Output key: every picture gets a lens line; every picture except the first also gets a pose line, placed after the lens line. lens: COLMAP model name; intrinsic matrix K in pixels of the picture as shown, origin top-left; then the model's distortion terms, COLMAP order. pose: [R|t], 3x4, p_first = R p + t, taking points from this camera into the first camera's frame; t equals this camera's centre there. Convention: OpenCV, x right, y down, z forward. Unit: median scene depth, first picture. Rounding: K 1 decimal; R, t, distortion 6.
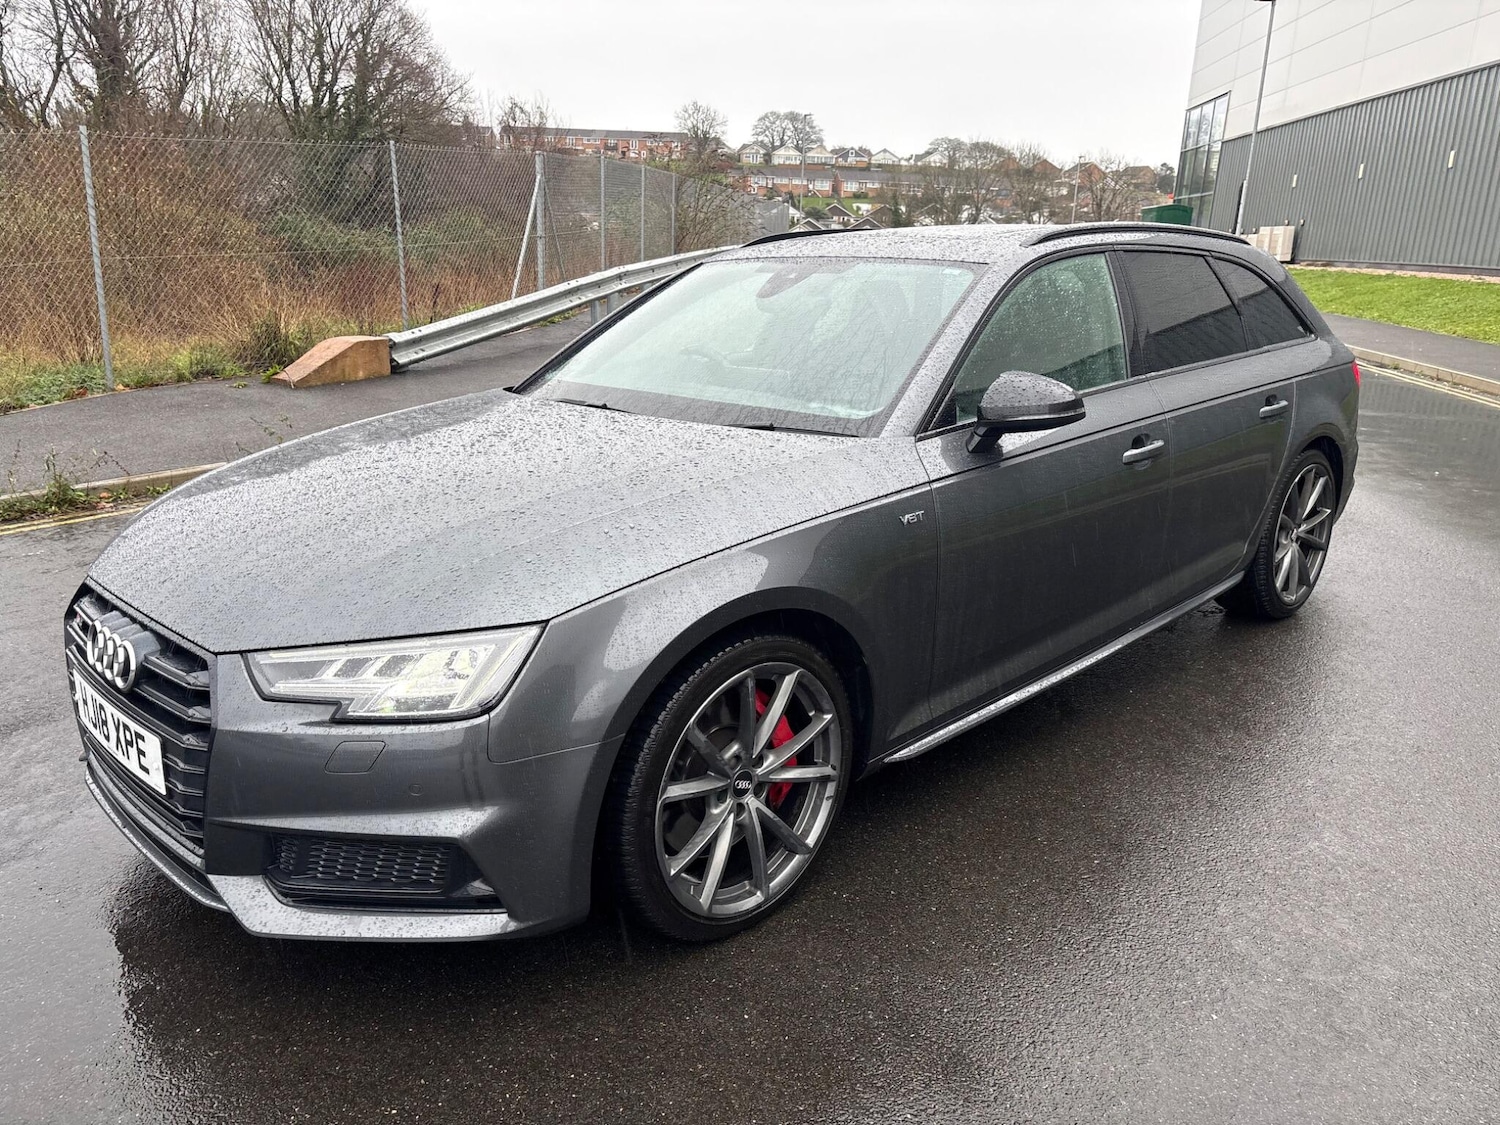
lens RADIAL K [[1116.8, 0, 757.9], [0, 1116.8, 565.5], [0, 0, 1]] dist [0.044494, -0.043819]
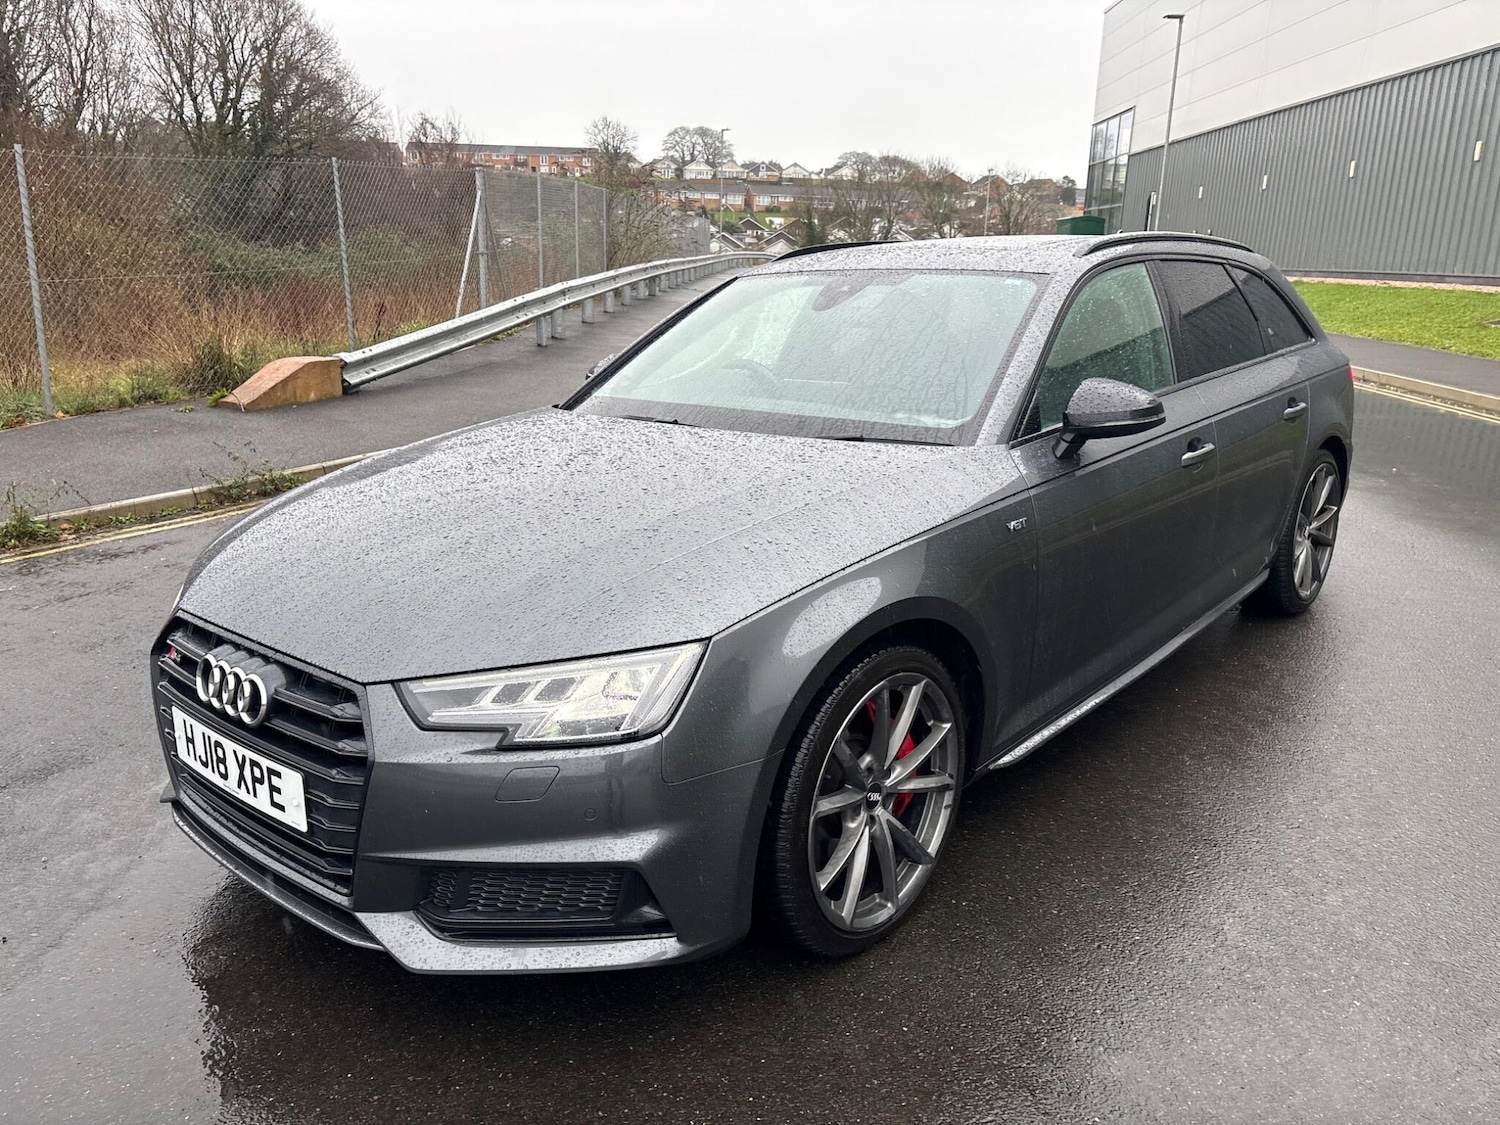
lens RADIAL K [[1116.8, 0, 757.9], [0, 1116.8, 565.5], [0, 0, 1]] dist [0.044494, -0.043819]
pose [[0.997295, -0.030281, 0.066970, -0.148204], [0.031049, 0.999463, -0.010452, -0.002293], [-0.066618, 0.012503, 0.997700, 0.007156]]
